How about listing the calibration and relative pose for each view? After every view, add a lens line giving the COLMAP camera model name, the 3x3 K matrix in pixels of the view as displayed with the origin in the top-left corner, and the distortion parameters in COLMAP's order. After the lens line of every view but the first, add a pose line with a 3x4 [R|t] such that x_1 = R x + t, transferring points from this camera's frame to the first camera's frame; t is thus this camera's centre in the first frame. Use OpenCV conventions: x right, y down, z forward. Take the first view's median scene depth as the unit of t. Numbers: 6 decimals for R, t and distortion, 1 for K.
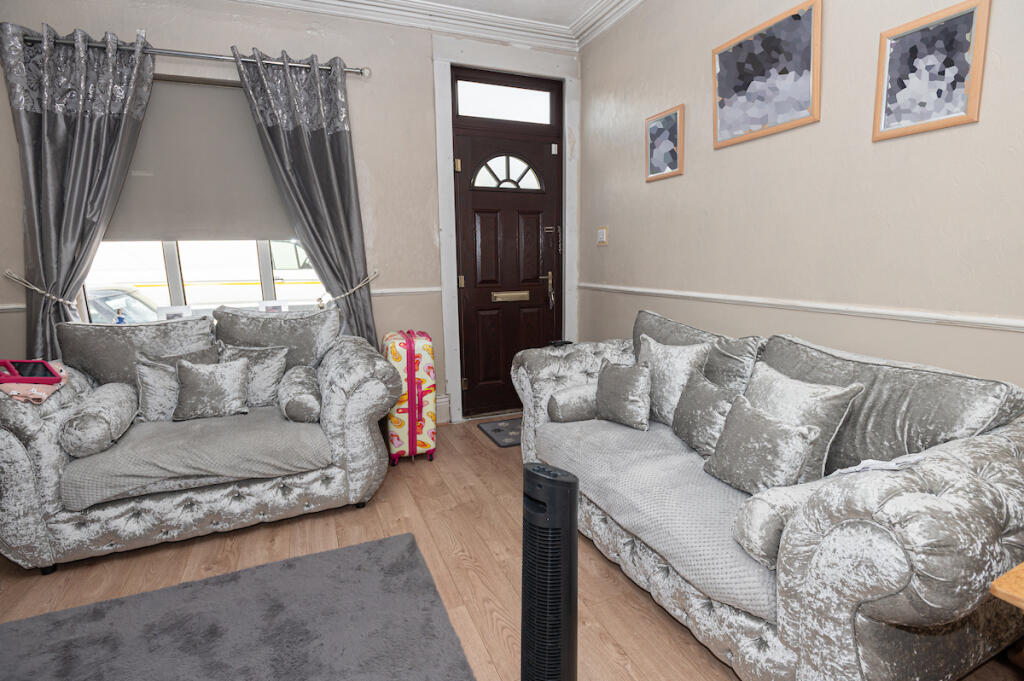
lens RADIAL K [[488.4, 0, 512.0], [0, 488.4, 340.5], [0, 0, 1]] dist [-0.002815, -0.000500]
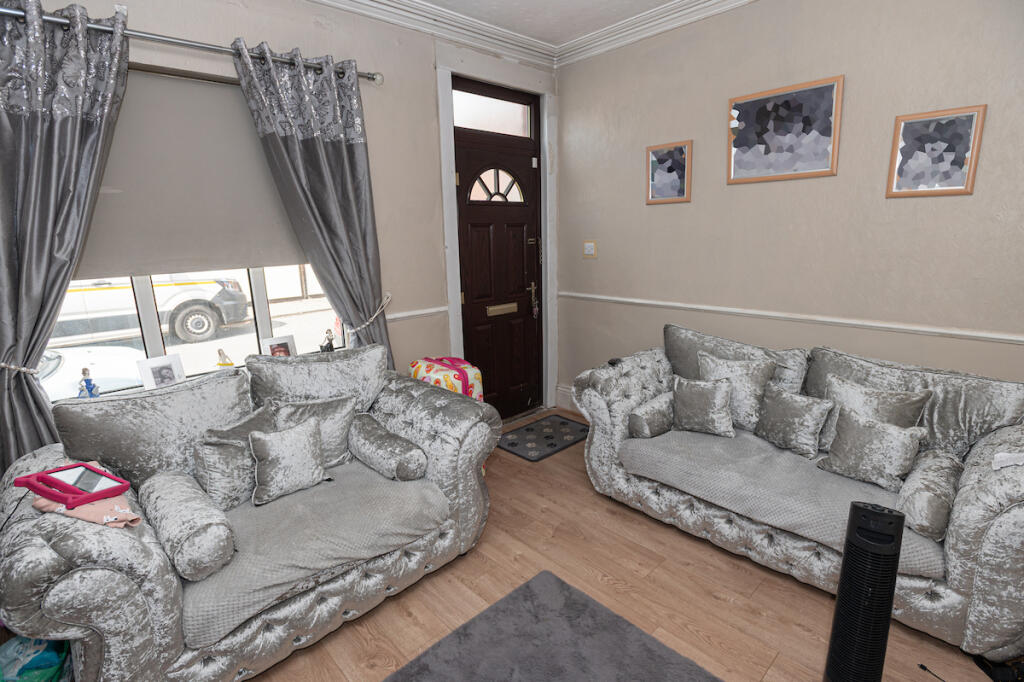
lens RADIAL K [[486.1, 0, 512.0], [0, 486.1, 341.0], [0, 0, 1]] dist [-0.010672, -0.000310]
pose [[0.939631, -0.082436, 0.332111, -0.382633], [0.068122, 0.996185, 0.054536, -0.093436], [-0.335340, -0.028619, 0.941662, 0.059536]]
